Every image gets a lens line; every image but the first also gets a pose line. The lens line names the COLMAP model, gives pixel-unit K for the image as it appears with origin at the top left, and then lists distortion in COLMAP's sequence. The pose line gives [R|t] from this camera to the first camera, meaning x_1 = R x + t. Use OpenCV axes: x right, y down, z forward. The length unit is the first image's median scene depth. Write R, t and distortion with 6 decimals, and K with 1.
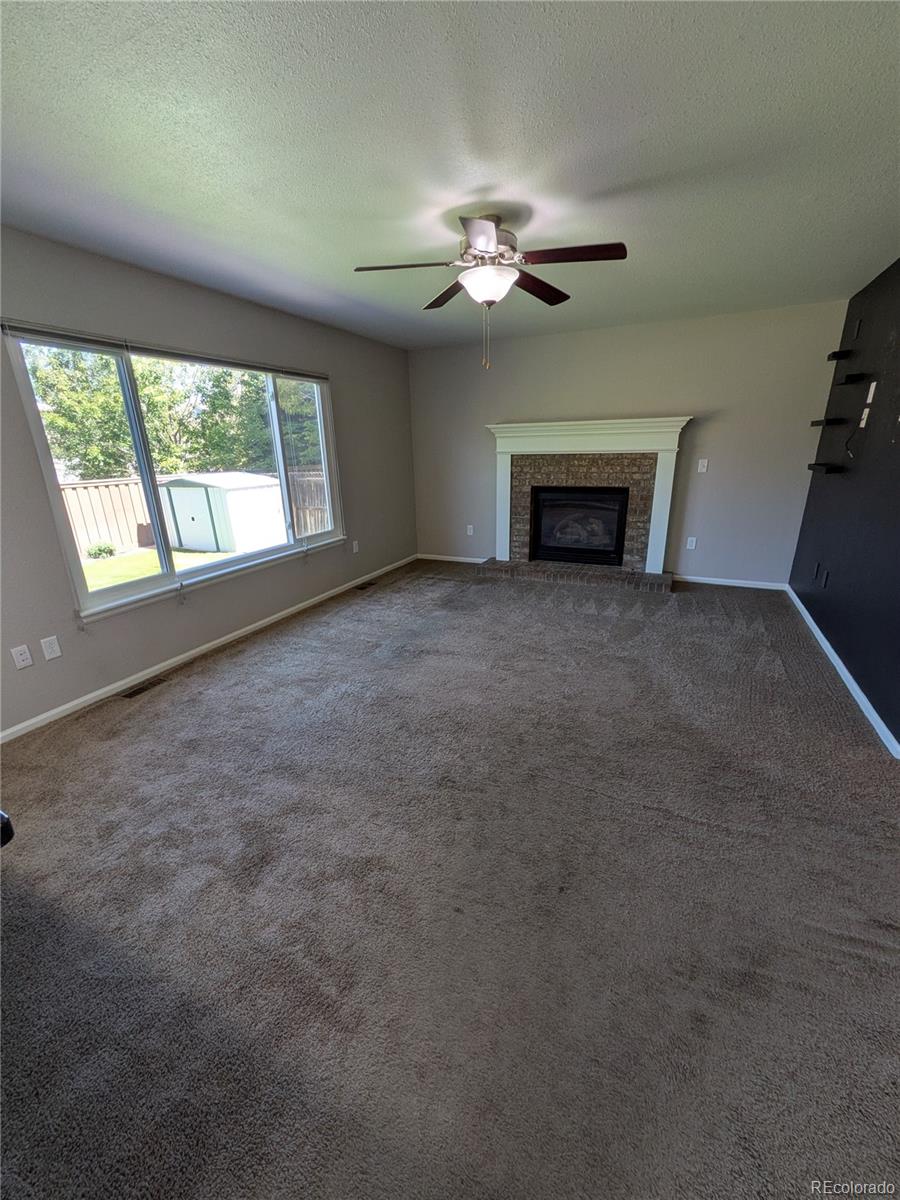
lens RADIAL K [[476.1, 0, 451.1], [0, 476.1, 600.3], [0, 0, 1]] dist [0.001107, -0.000268]
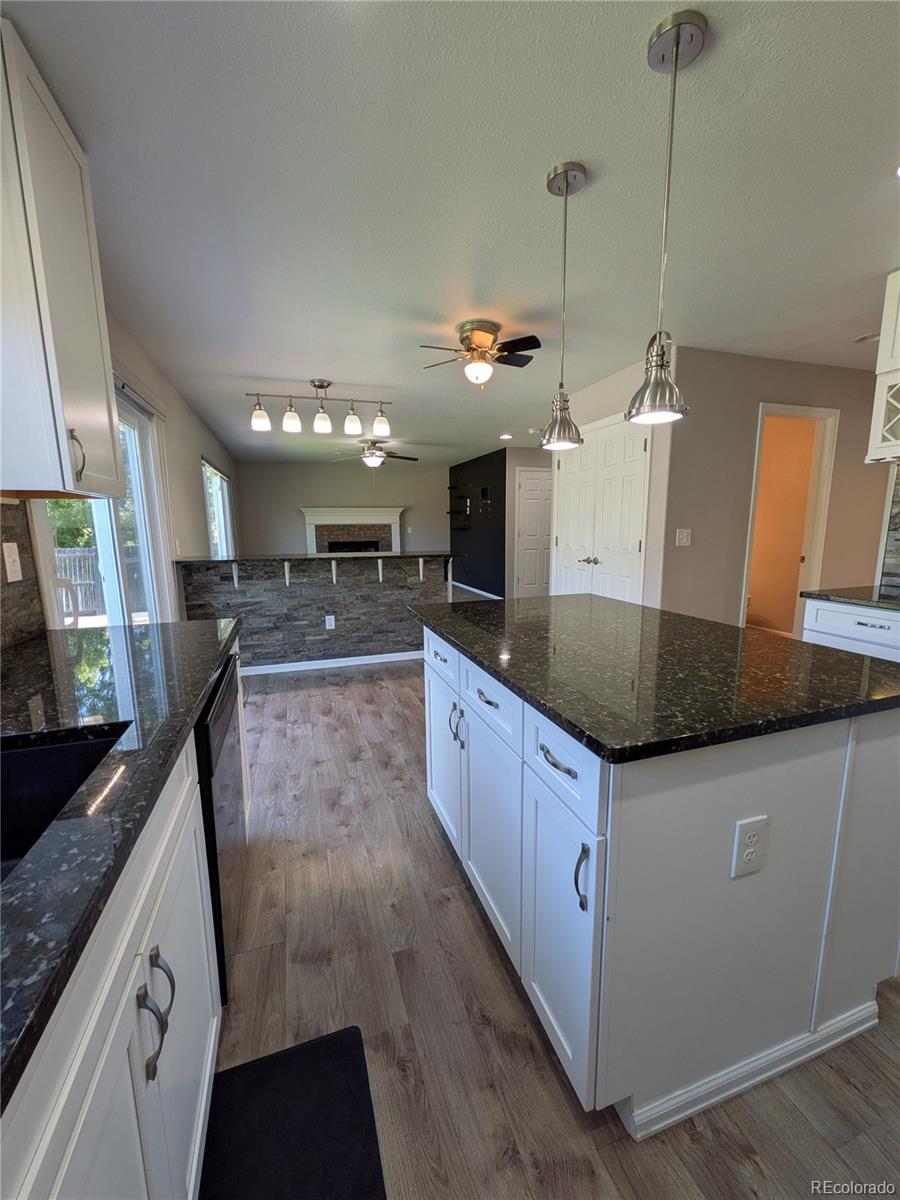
lens RADIAL K [[476.1, 0, 448.5], [0, 476.1, 598.9], [0, 0, 1]] dist [0.001107, -0.000268]
pose [[0.730363, -0.092993, 0.676699, -0.833009], [0.211012, 0.972949, -0.094042, 0.262588], [-0.649649, 0.211476, 0.730229, -0.627843]]
